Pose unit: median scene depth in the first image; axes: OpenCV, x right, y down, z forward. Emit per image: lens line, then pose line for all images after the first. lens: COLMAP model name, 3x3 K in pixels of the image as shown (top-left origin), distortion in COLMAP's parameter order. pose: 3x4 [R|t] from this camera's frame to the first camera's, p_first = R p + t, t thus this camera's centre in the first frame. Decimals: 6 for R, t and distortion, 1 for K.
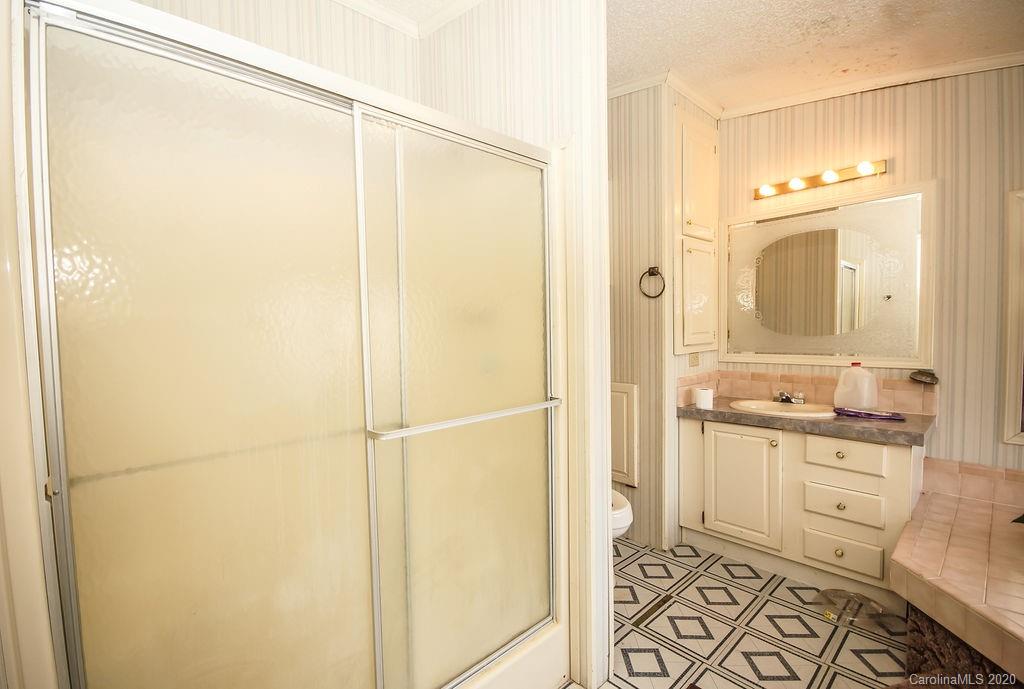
lens RADIAL K [[453.3, 0, 490.9], [0, 453.3, 349.3], [0, 0, 1]] dist [-0.007007, -0.004424]
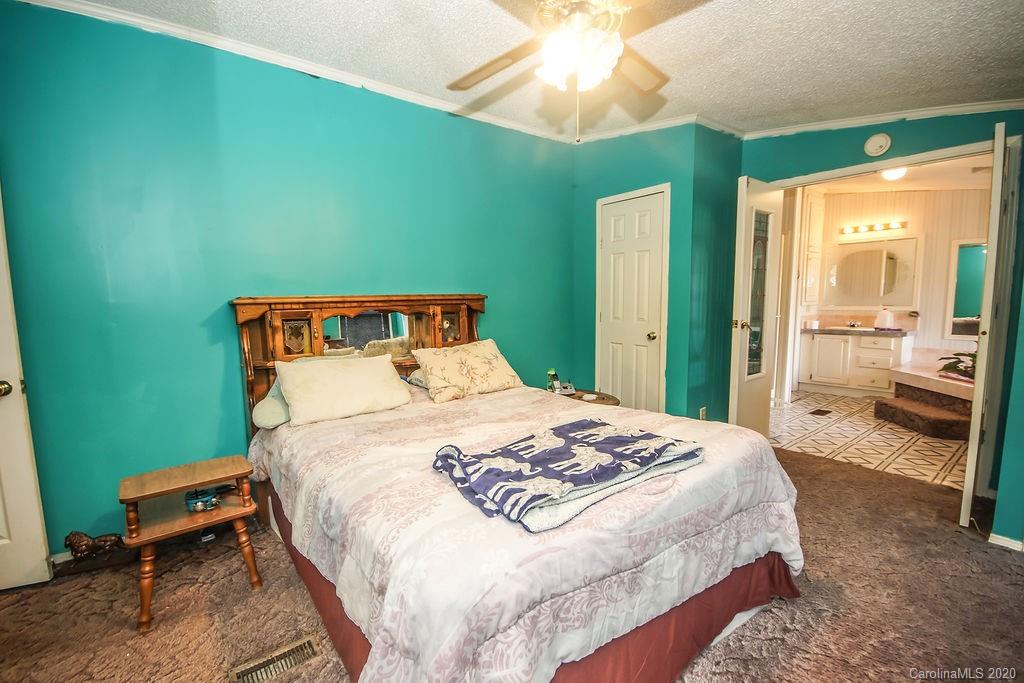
lens RADIAL K [[454.9, 0, 493.0], [0, 454.9, 342.4], [0, 0, 1]] dist [-0.002487, -0.001353]
pose [[0.997613, 0.016483, -0.067062, -1.125735], [-0.012879, 0.998468, 0.053820, 0.110287], [0.067846, -0.052828, 0.996296, -1.587478]]
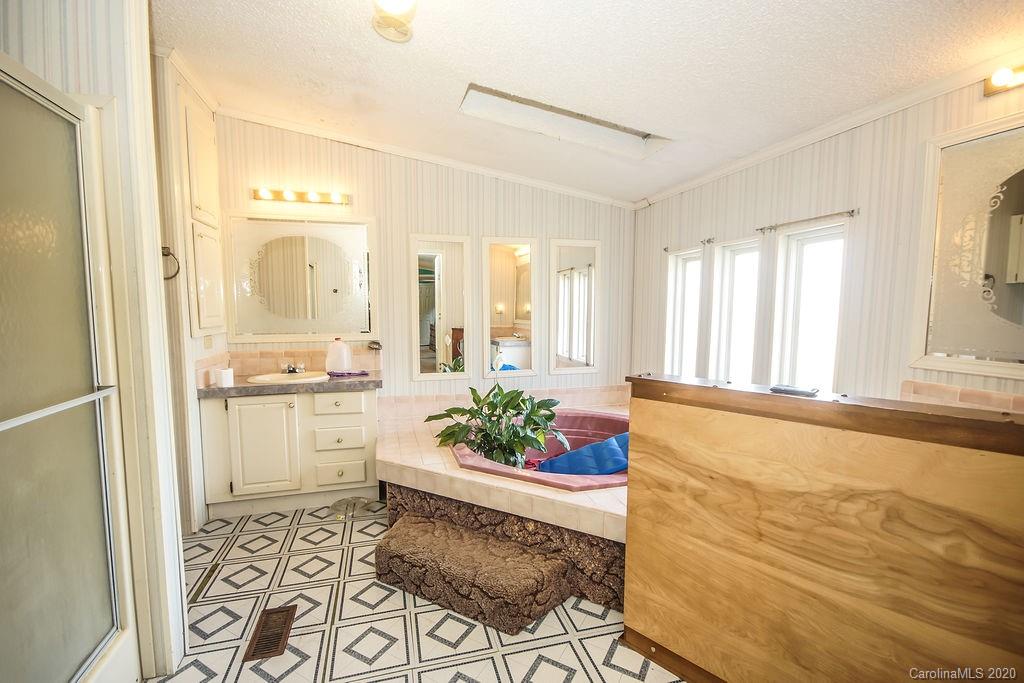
lens RADIAL K [[454.9, 0, 507.3], [0, 454.9, 348.3], [0, 0, 1]] dist [-0.002487, -0.001353]
pose [[0.433647, -0.058269, 0.899197, -0.231935], [0.032299, 0.998271, 0.049113, 0.009345], [-0.900504, 0.007745, 0.434779, -0.081797]]
